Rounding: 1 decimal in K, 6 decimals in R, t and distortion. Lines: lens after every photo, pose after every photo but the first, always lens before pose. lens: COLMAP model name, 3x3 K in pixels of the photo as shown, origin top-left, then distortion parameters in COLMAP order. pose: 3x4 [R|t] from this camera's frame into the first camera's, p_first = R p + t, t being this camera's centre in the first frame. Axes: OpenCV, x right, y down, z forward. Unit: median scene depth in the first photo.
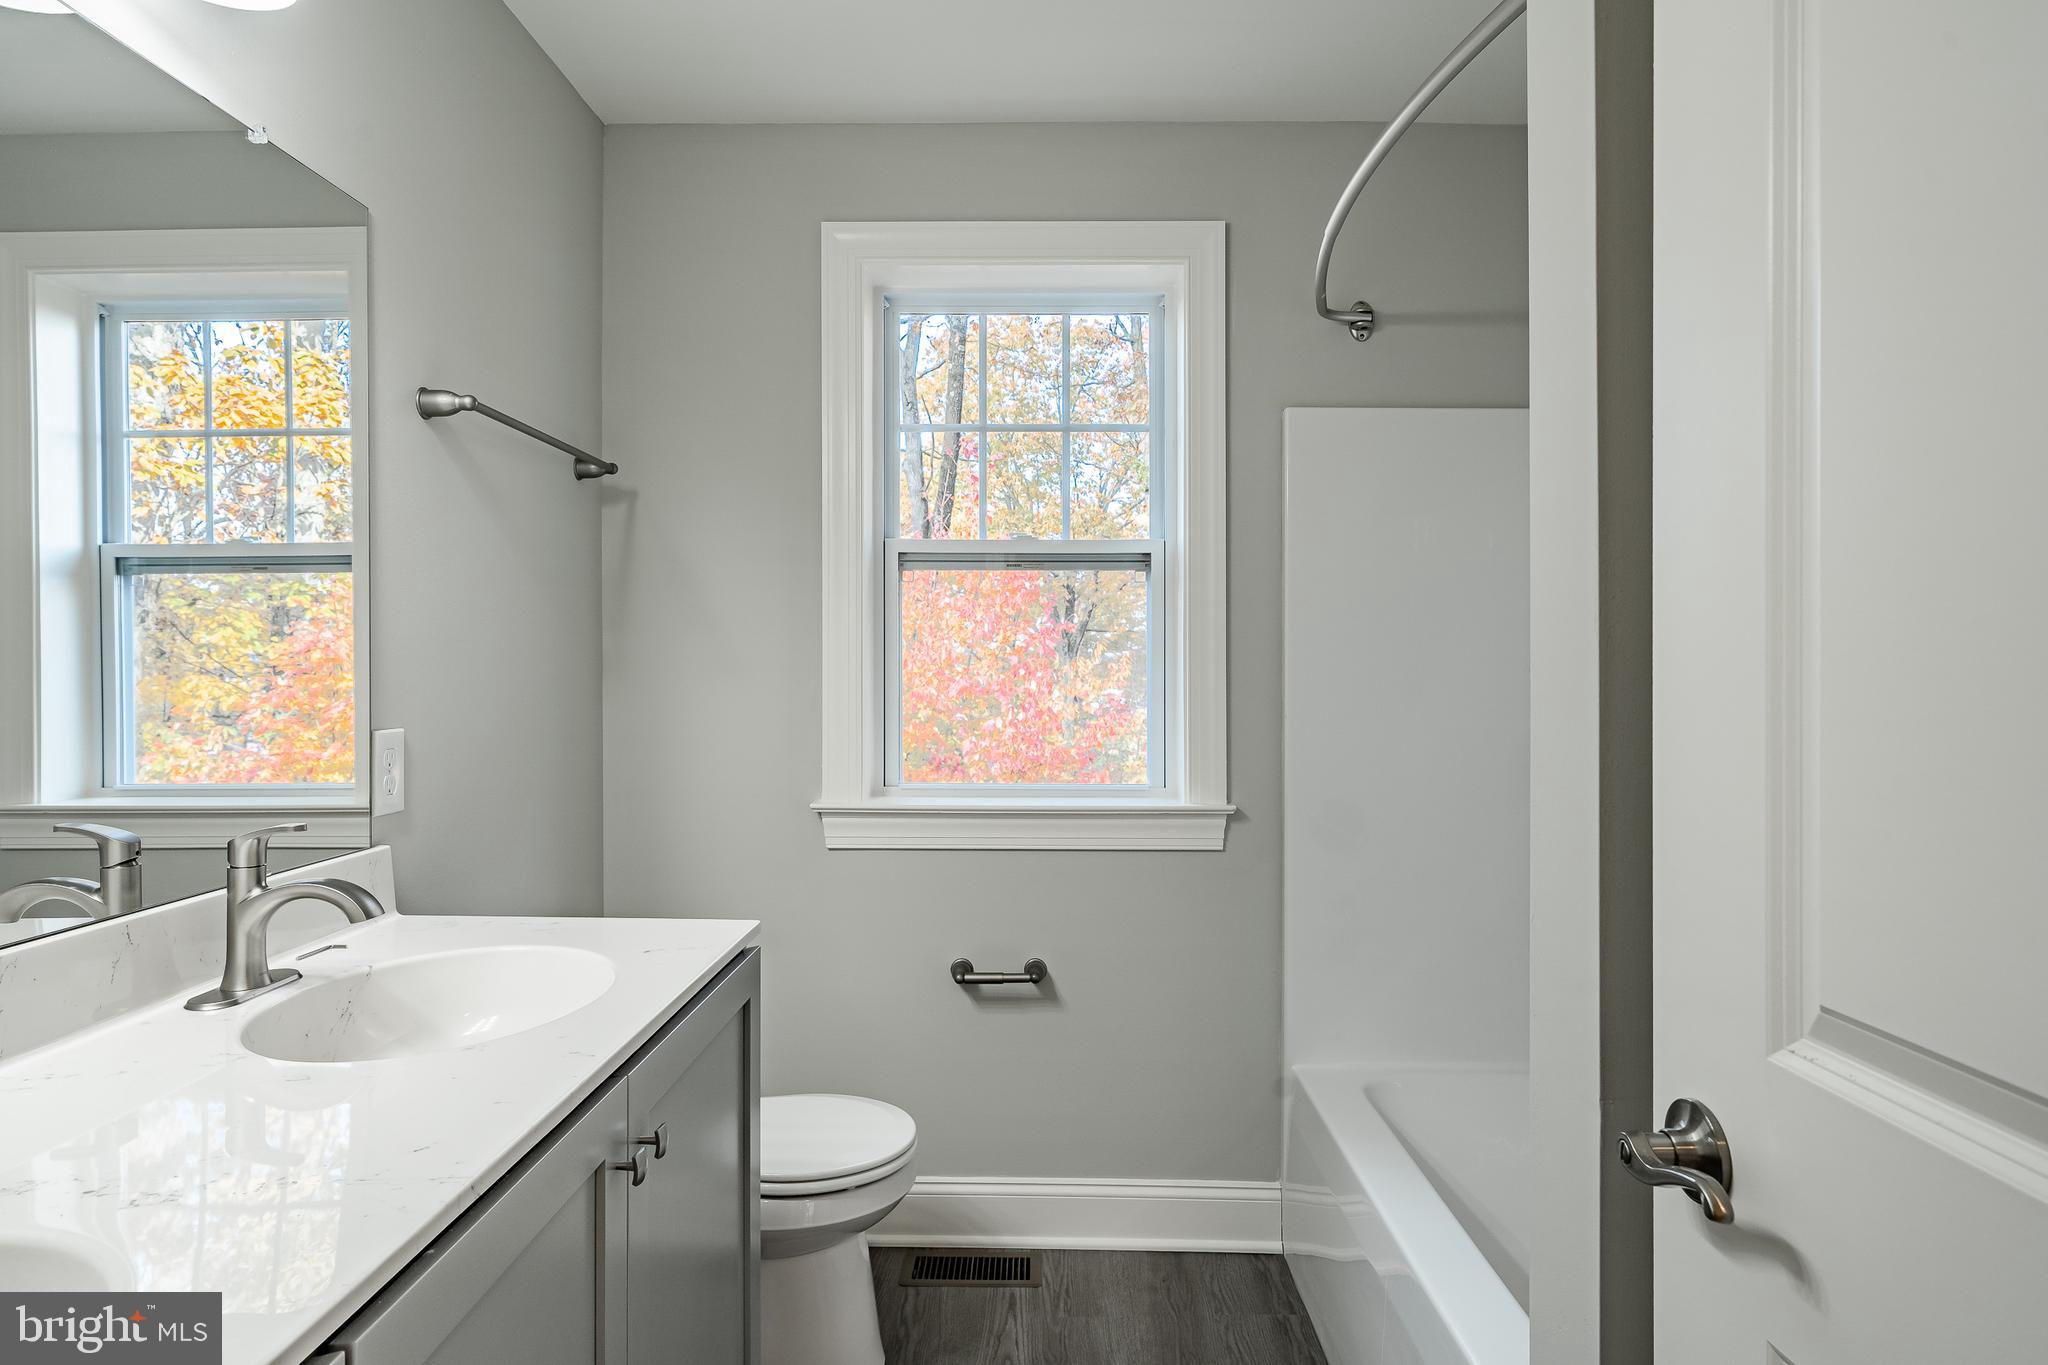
lens RADIAL K [[1154.2, 0, 1007.6], [0, 1154.2, 659.3], [0, 0, 1]] dist [-0.003575, 0.005660]
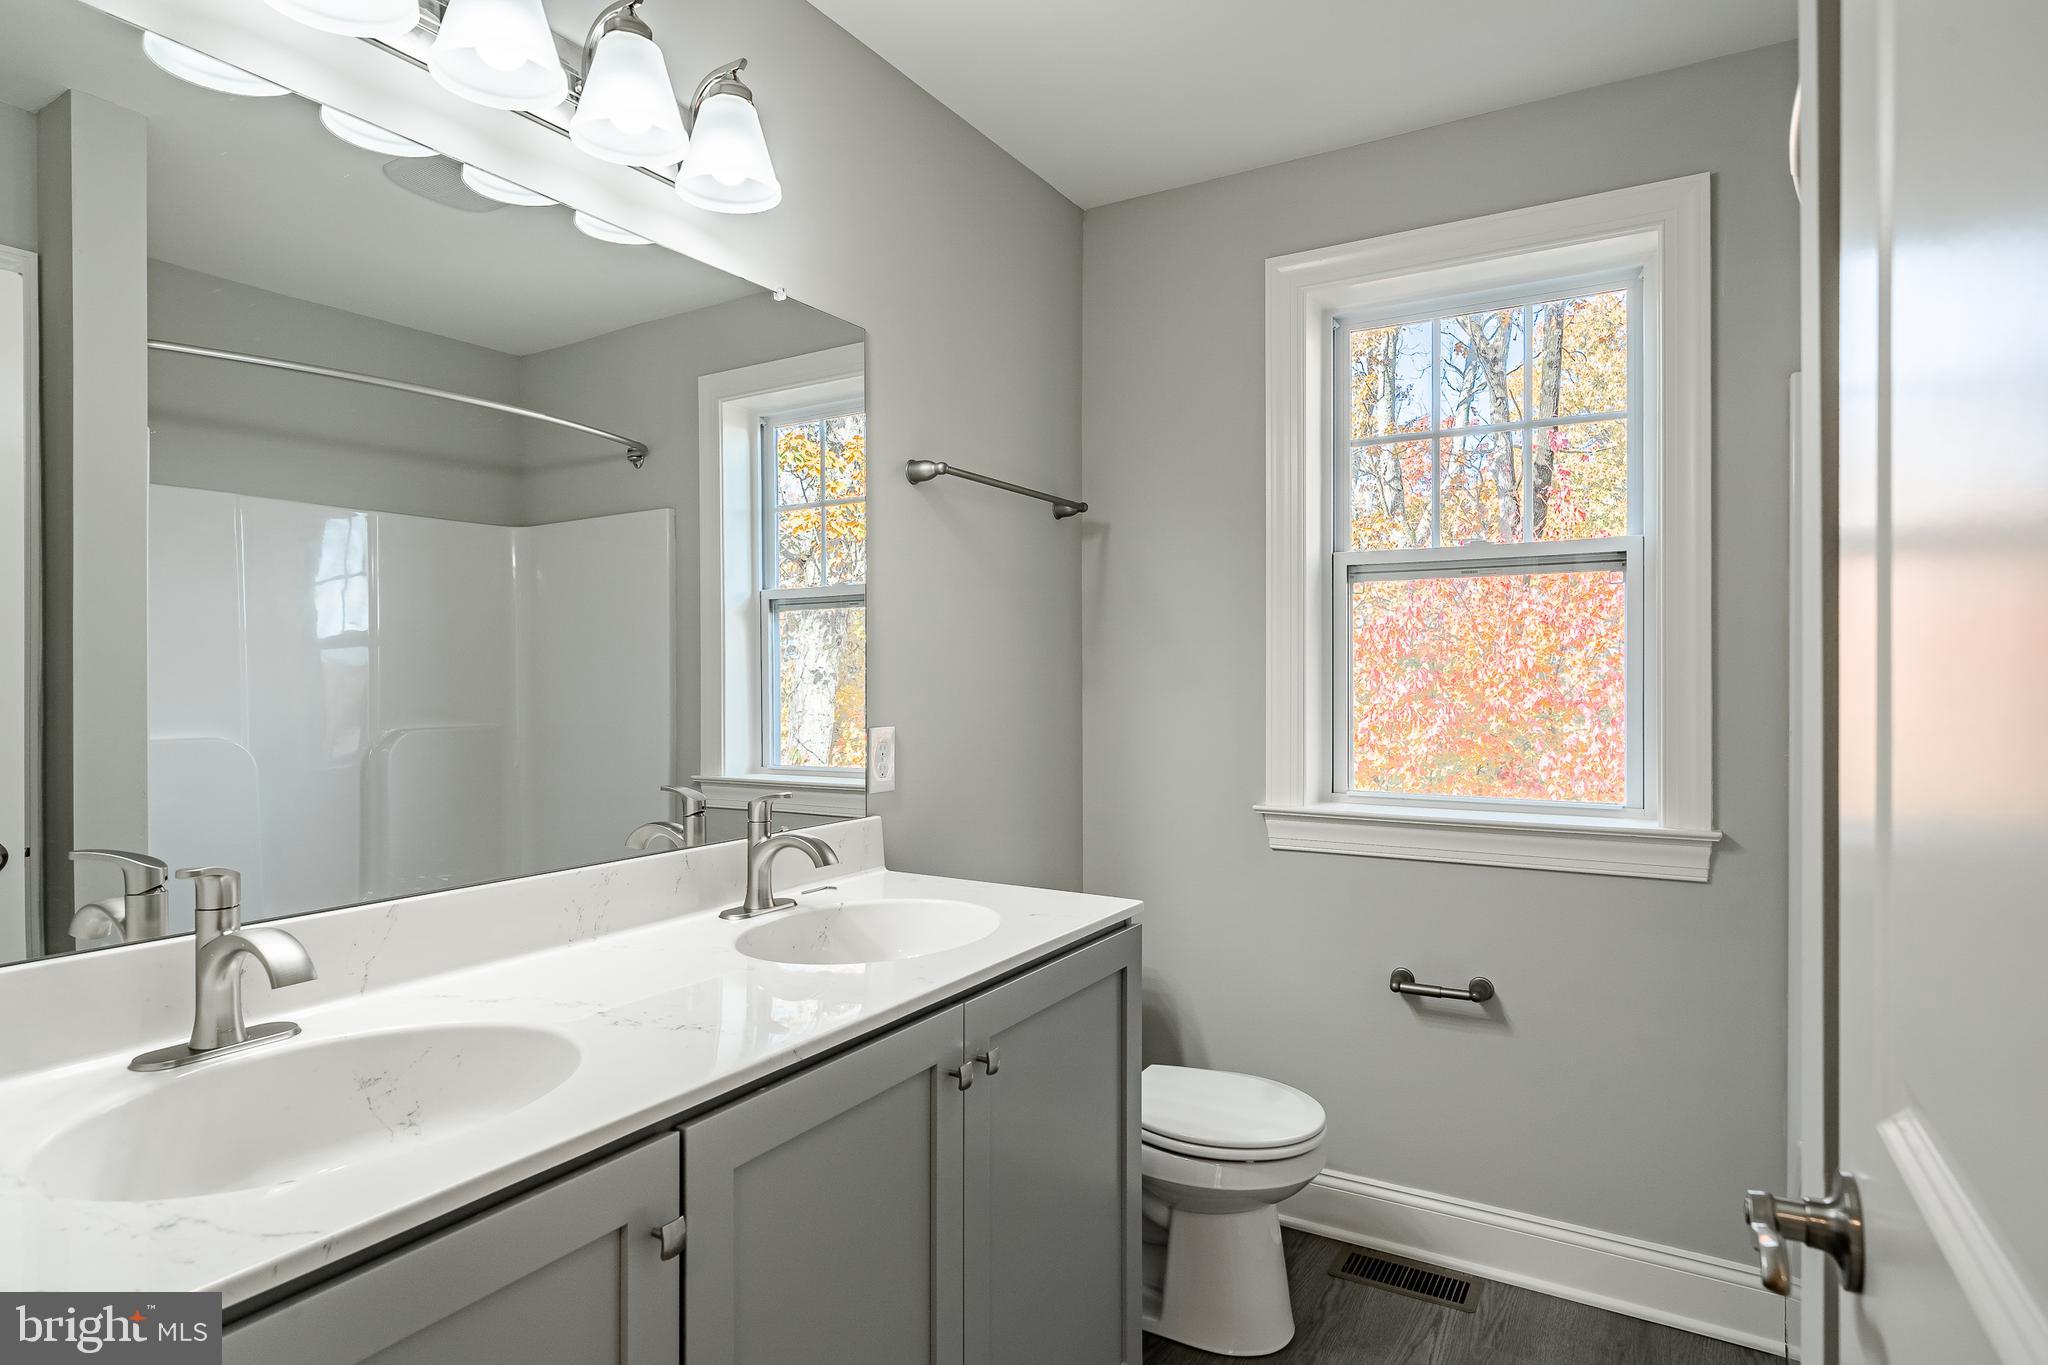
lens RADIAL K [[1154.2, 0, 1051.2], [0, 1154.2, 666.5], [0, 0, 1]] dist [-0.003575, 0.005660]
pose [[0.864378, -0.009378, -0.502755, 0.211888], [0.007629, 0.999956, -0.005538, 0.001164], [0.502784, 0.000951, 0.864411, -0.020204]]
